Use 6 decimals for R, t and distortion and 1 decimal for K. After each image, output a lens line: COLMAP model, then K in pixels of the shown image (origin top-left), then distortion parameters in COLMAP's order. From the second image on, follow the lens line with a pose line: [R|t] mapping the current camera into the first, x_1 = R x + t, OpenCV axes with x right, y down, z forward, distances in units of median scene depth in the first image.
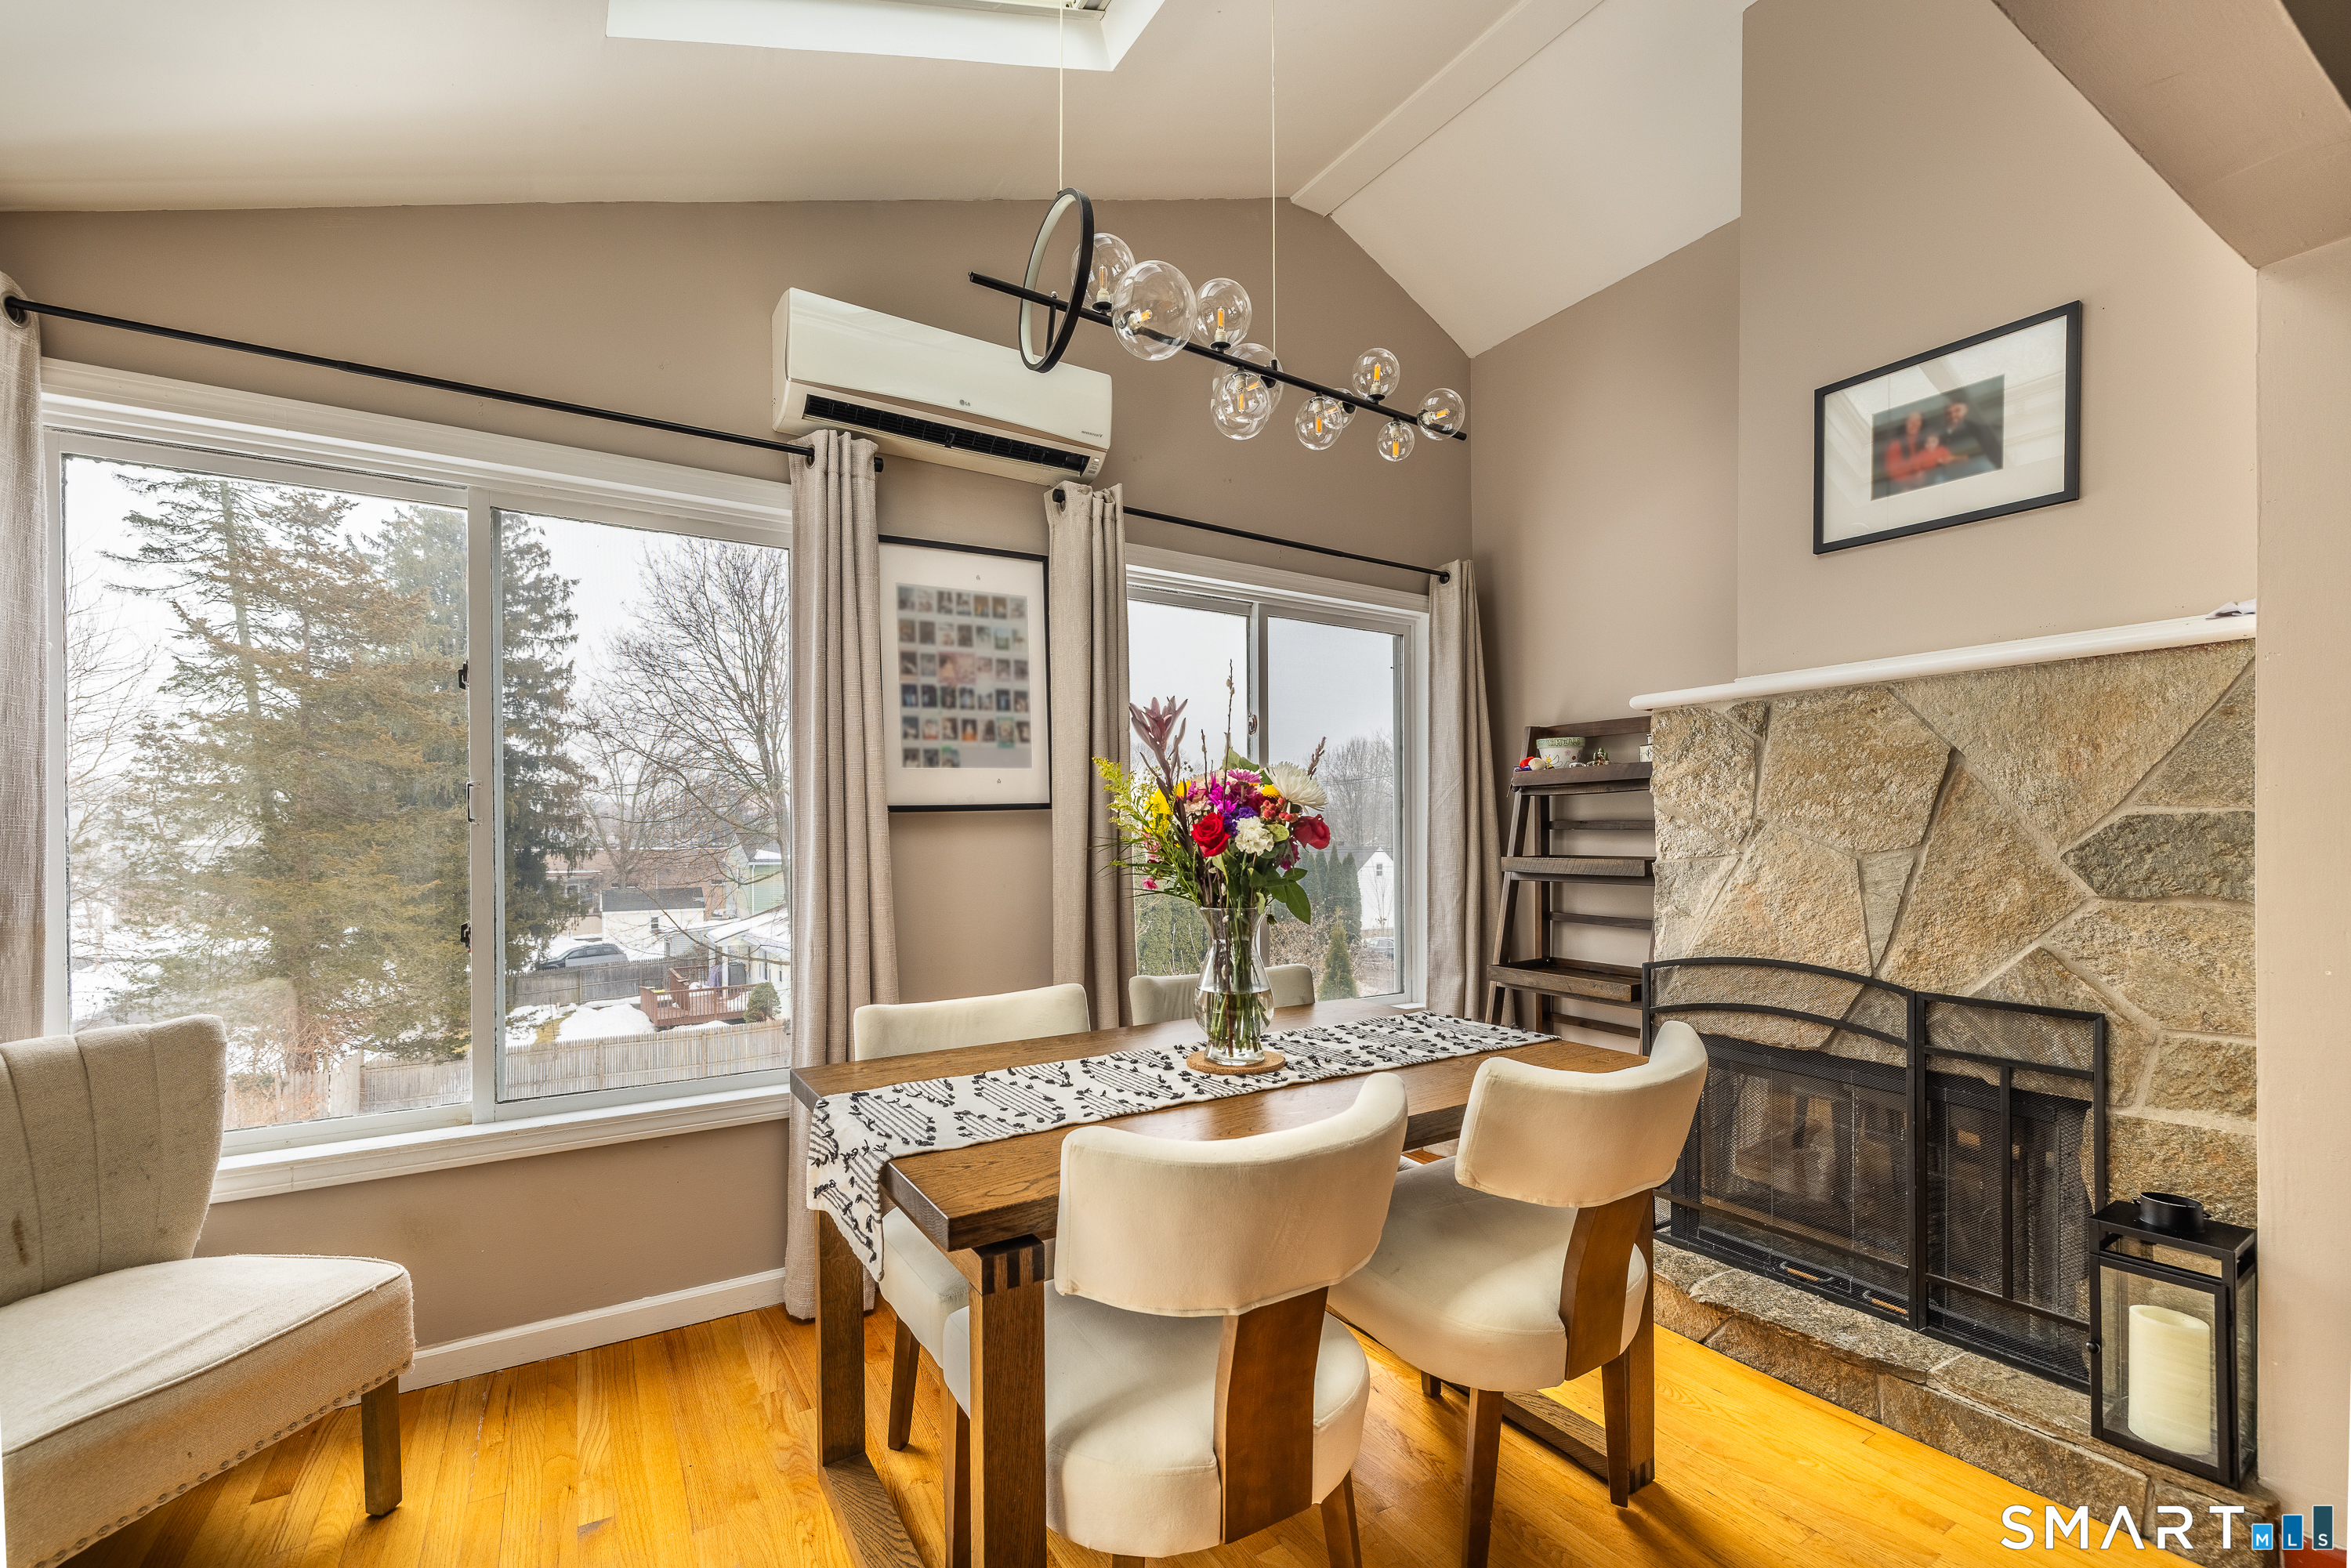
lens RADIAL K [[1030.1, 0, 1179.8], [0, 1030.1, 864.5], [0, 0, 1]] dist [-0.019117, -0.000014]
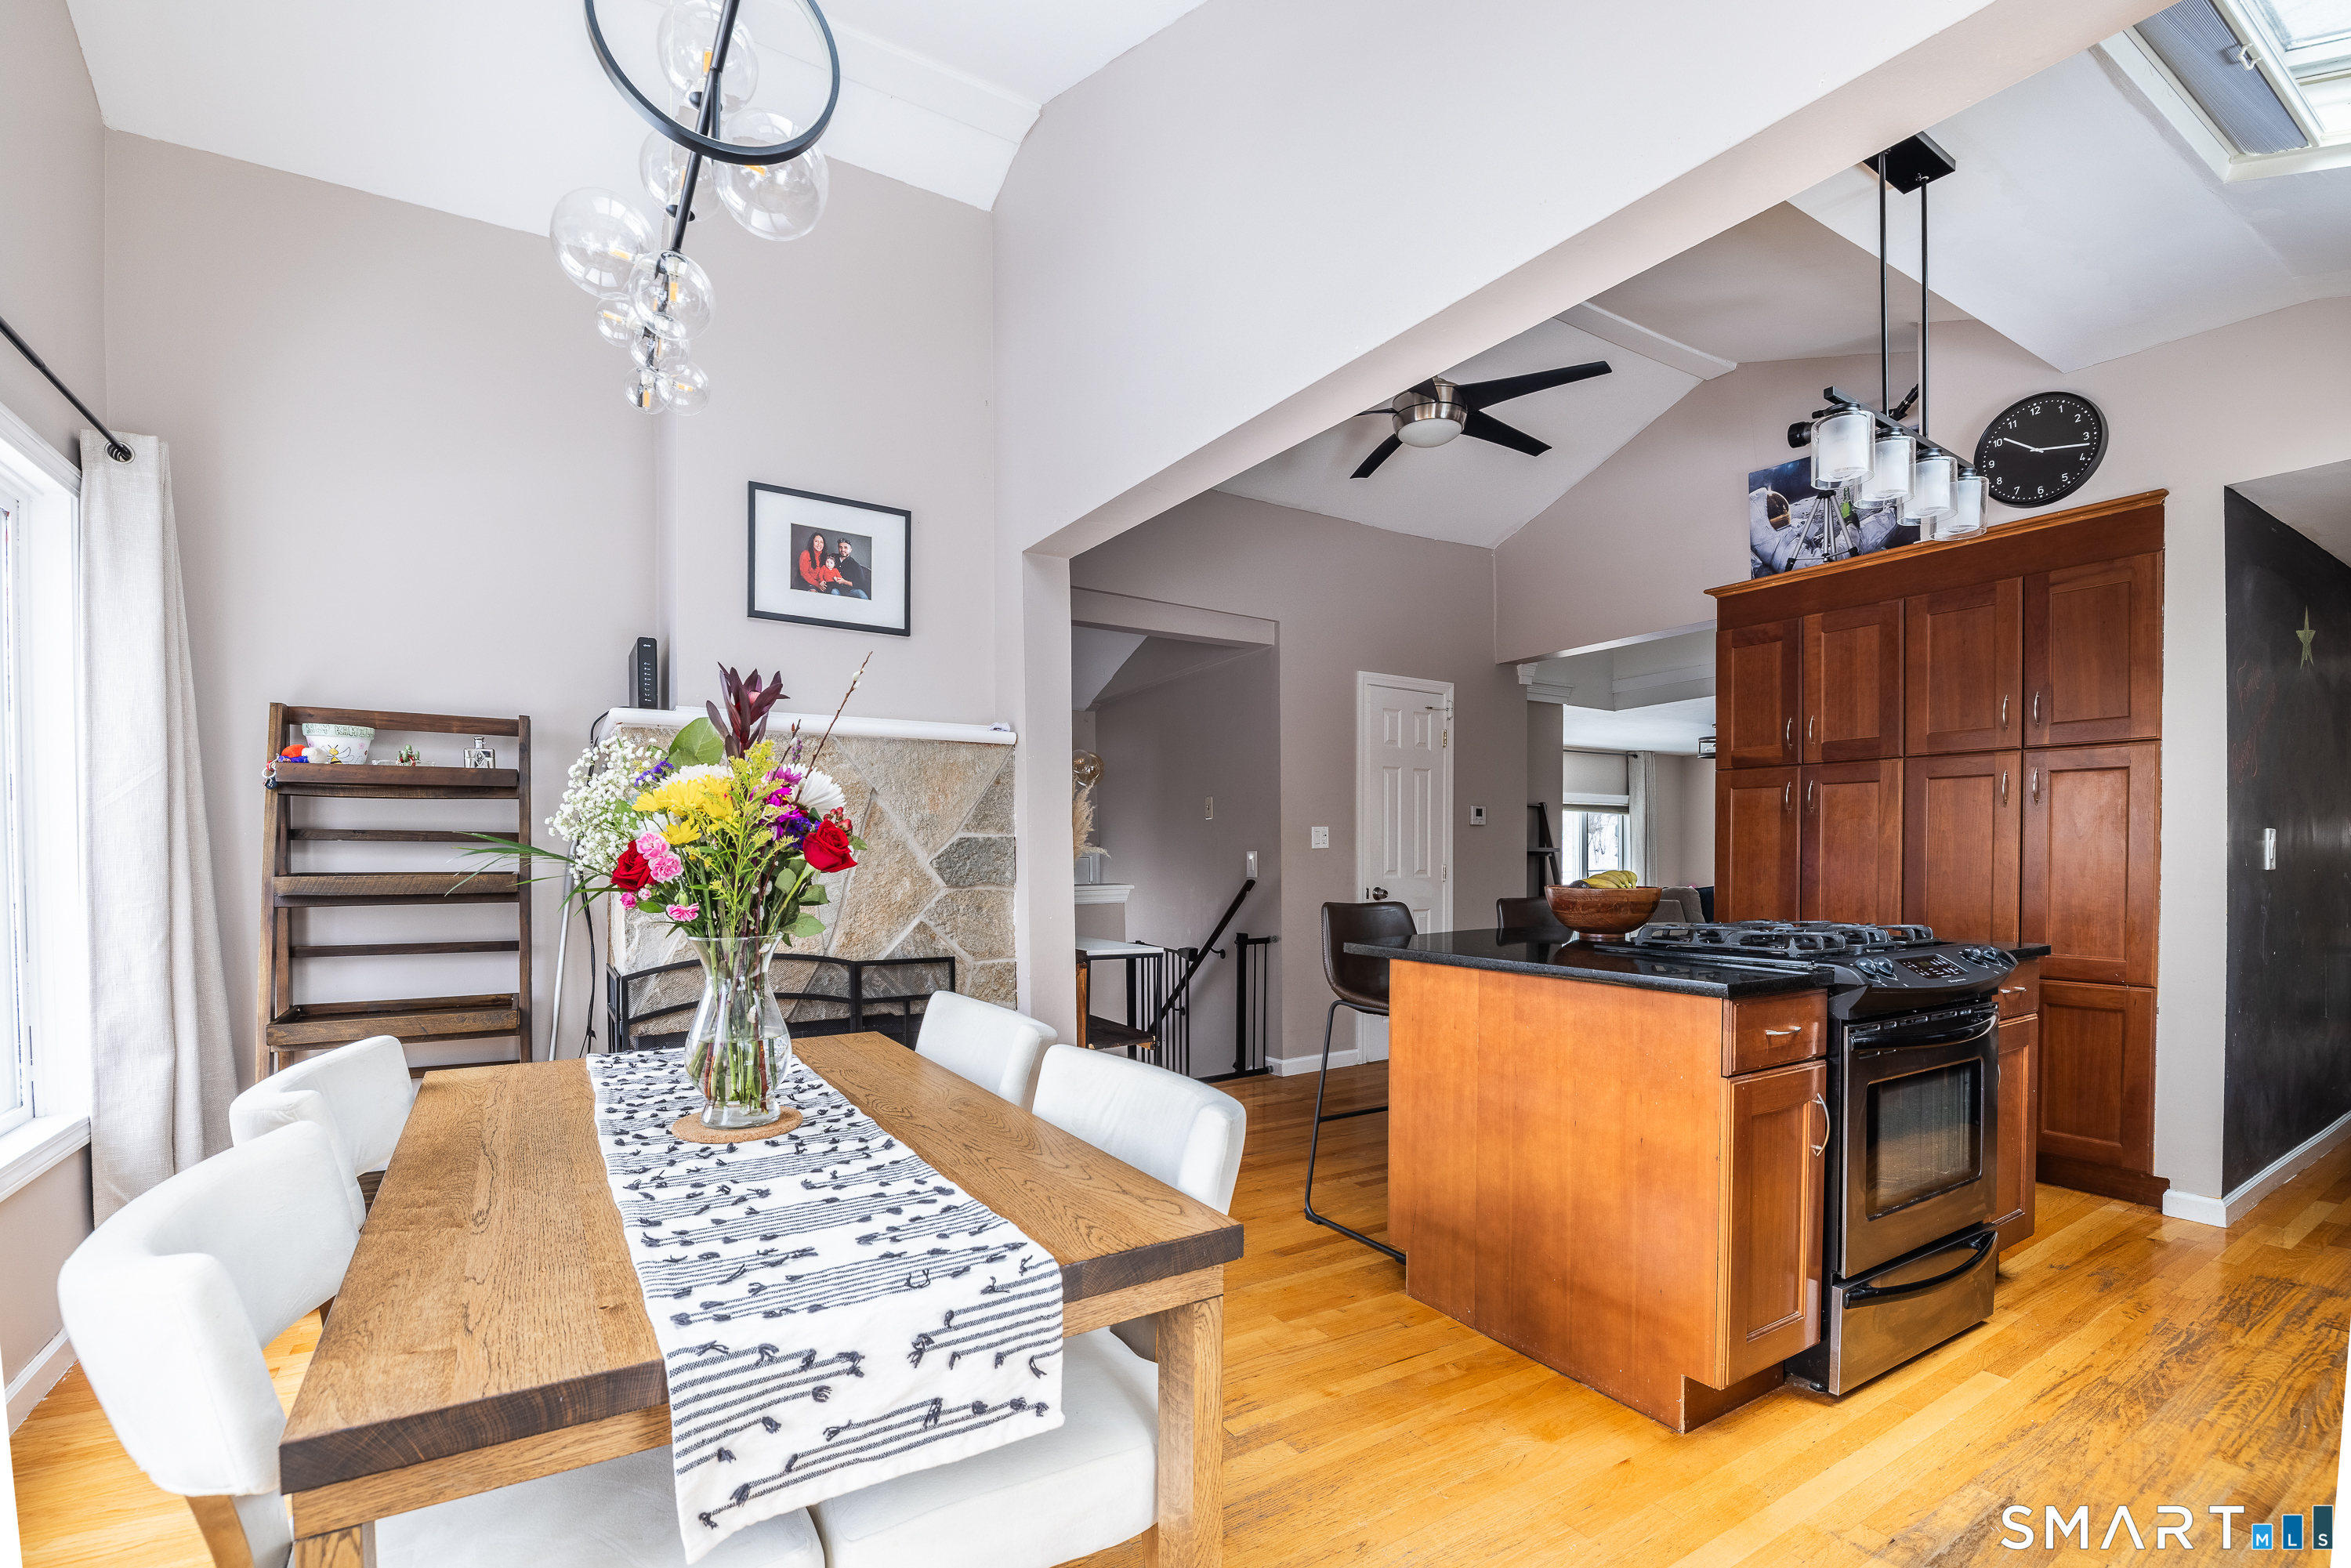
lens RADIAL K [[1030.1, 0, 1179.8], [0, 1030.1, 864.5], [0, 0, 1]] dist [-0.019117, -0.000014]
pose [[-0.024106, -0.015692, 0.999586, -0.726675], [0.021966, 0.999627, 0.016223, -0.021553], [-0.999468, 0.022348, -0.023753, 0.619273]]
